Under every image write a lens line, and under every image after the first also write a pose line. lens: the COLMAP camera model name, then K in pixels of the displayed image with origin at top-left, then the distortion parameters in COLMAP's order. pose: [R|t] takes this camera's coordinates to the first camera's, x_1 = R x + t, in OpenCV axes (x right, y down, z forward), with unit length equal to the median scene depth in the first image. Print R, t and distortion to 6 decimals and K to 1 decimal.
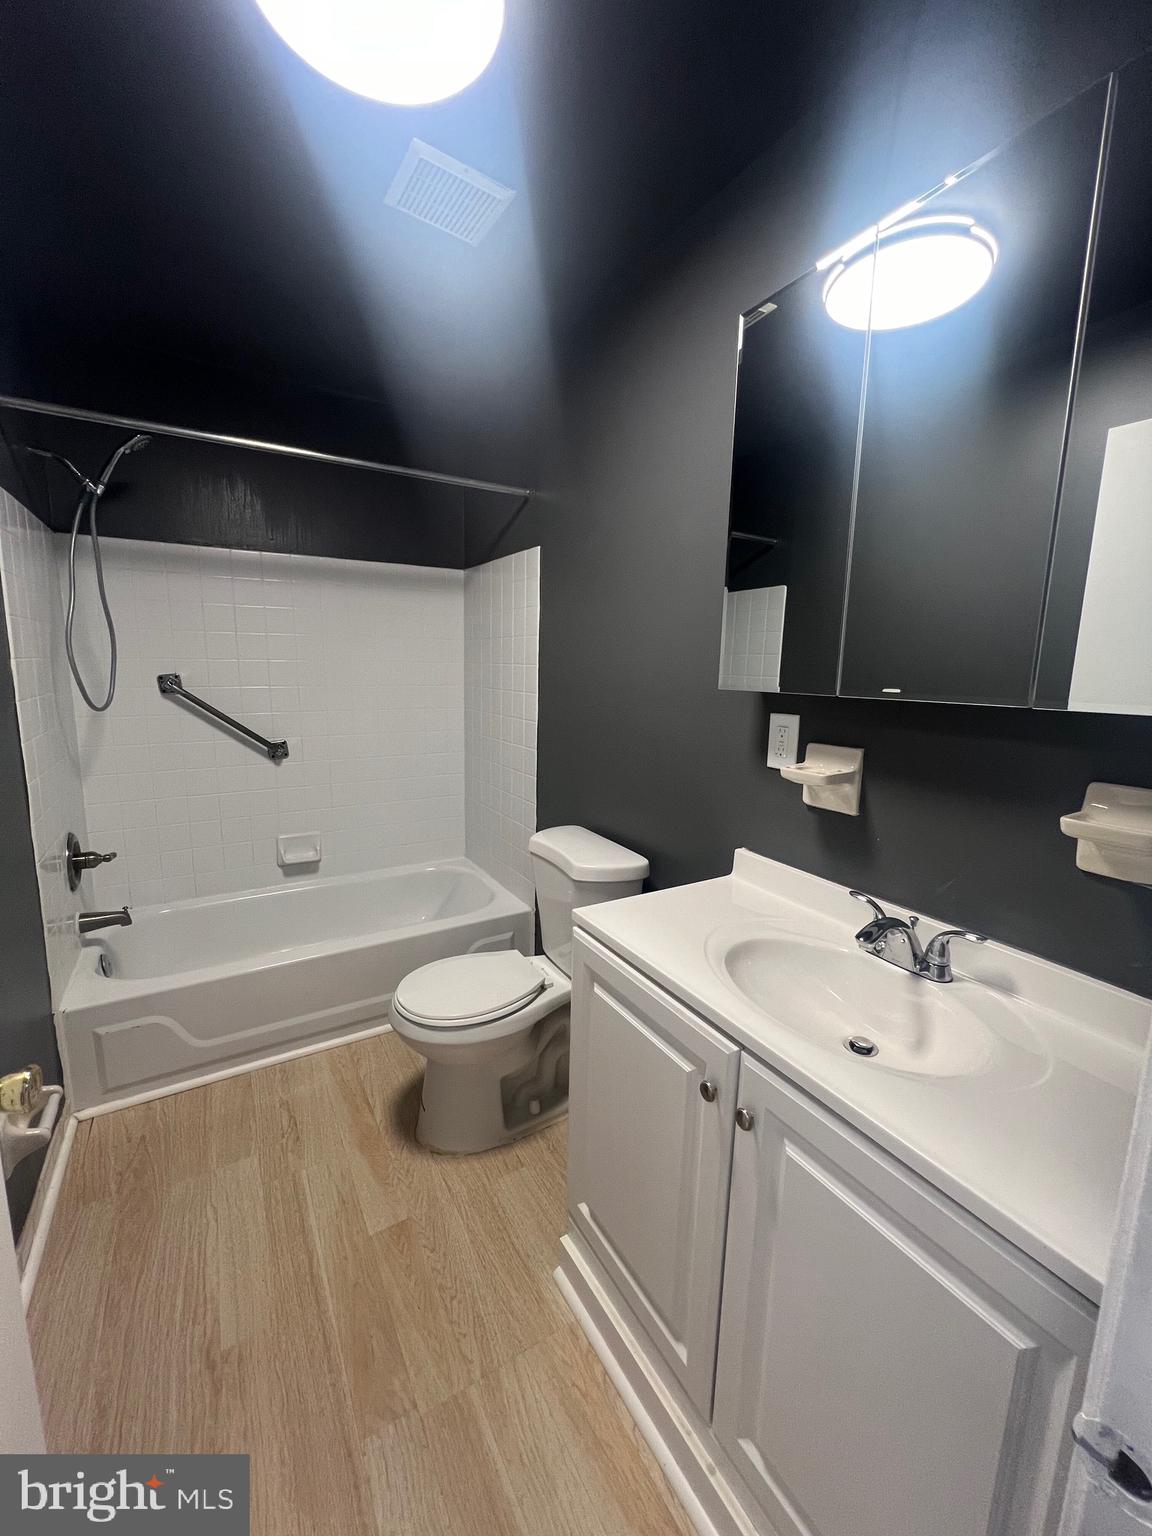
lens RADIAL K [[614.2, 0, 579.5], [0, 614.2, 766.1], [0, 0, 1]] dist [-0.001382, 0.000098]
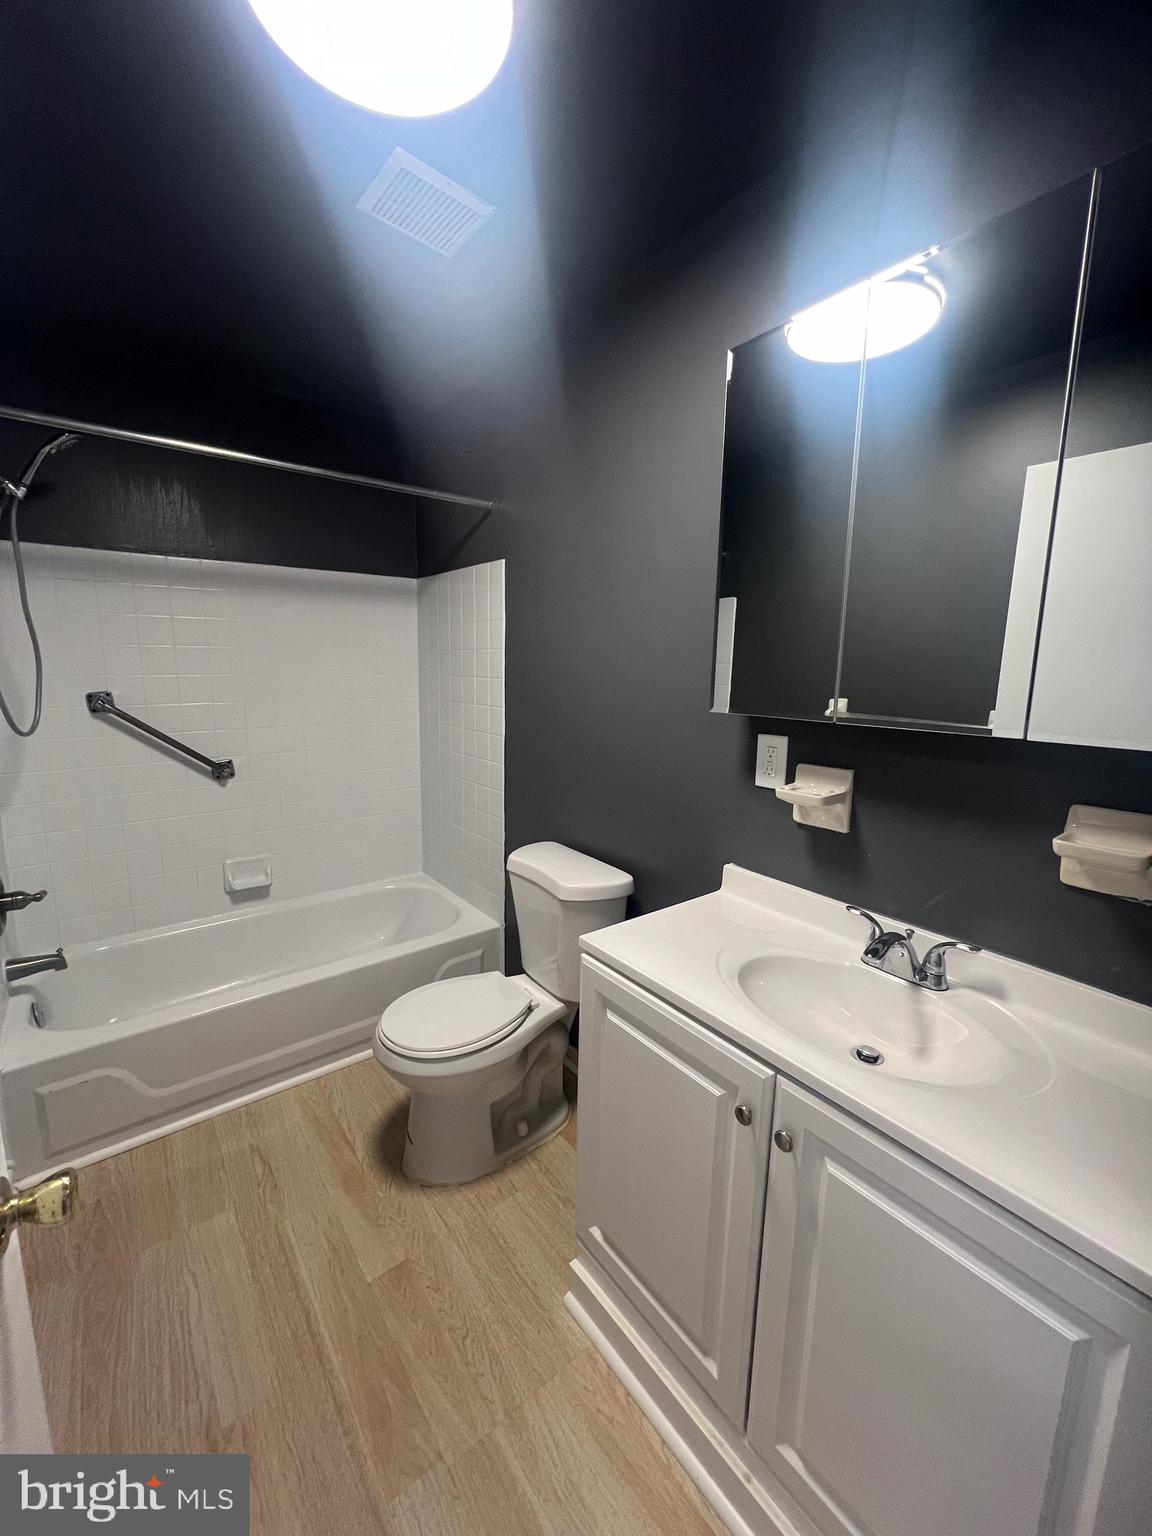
lens RADIAL K [[614.2, 0, 580.1], [0, 614.2, 766.6], [0, 0, 1]] dist [-0.001382, 0.000098]
pose [[0.992852, -0.023350, 0.117046, -0.104244], [0.023031, 0.999726, 0.004079, -0.040615], [-0.117109, -0.001354, 0.993118, 0.005784]]
